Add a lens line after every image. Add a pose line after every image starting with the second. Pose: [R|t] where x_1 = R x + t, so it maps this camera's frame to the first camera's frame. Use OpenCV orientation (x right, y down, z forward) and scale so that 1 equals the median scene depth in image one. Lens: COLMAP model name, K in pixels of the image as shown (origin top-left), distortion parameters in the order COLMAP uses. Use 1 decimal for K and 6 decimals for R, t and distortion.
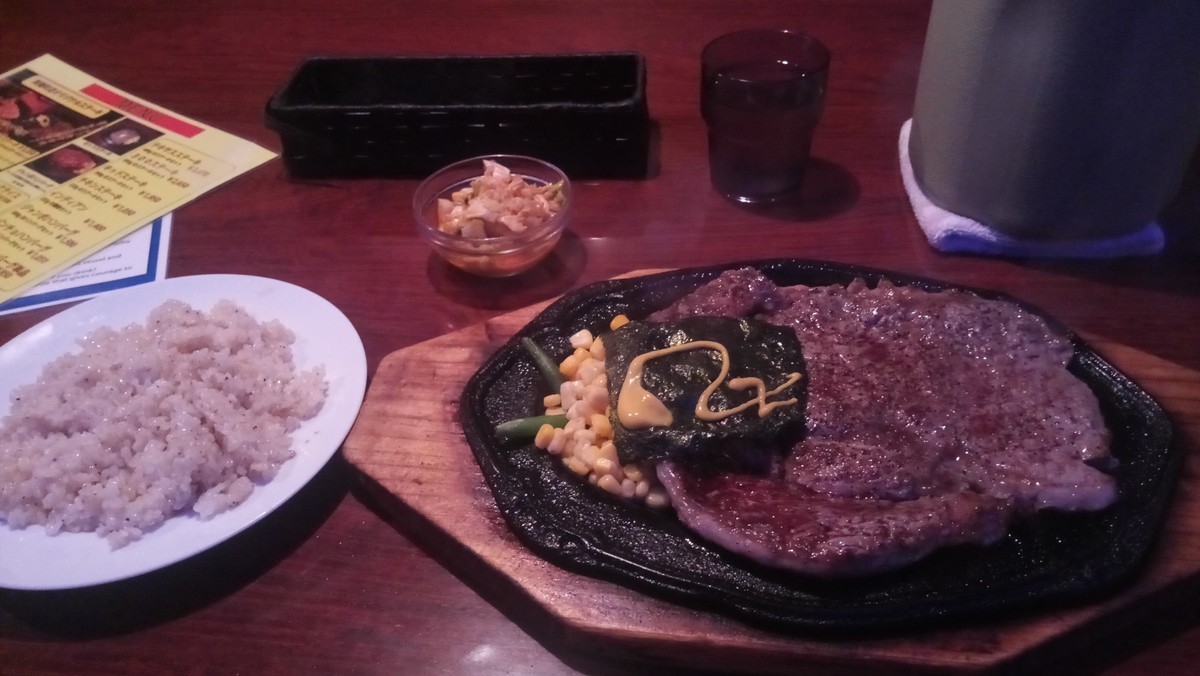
lens RADIAL K [[1067.1, 0, 606.5], [0, 1067.1, 334.1], [0, 0, 1]] dist [0.044768, -0.032906]
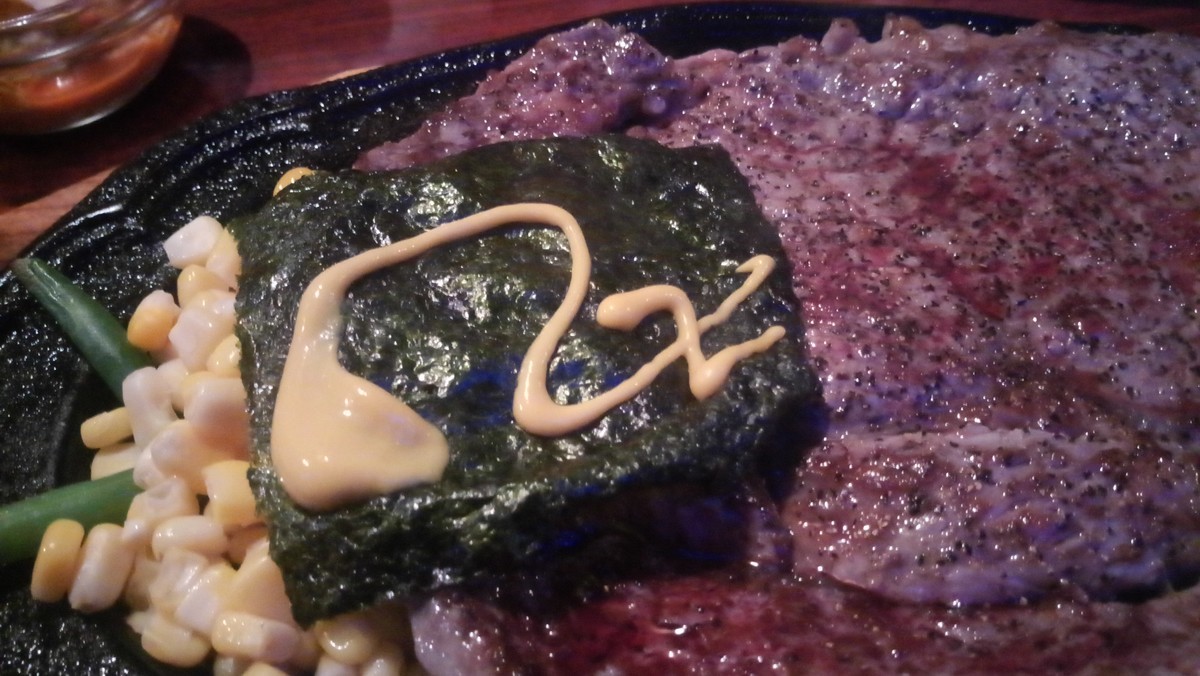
lens RADIAL K [[1067.1, 0, 598.4], [0, 1067.1, 332.3], [0, 0, 1]] dist [0.044768, -0.032906]
pose [[0.979032, -0.143949, 0.144134, 0.061580], [0.127284, 0.984717, 0.118878, 0.010350], [-0.159044, -0.098040, 0.982392, 0.637255]]
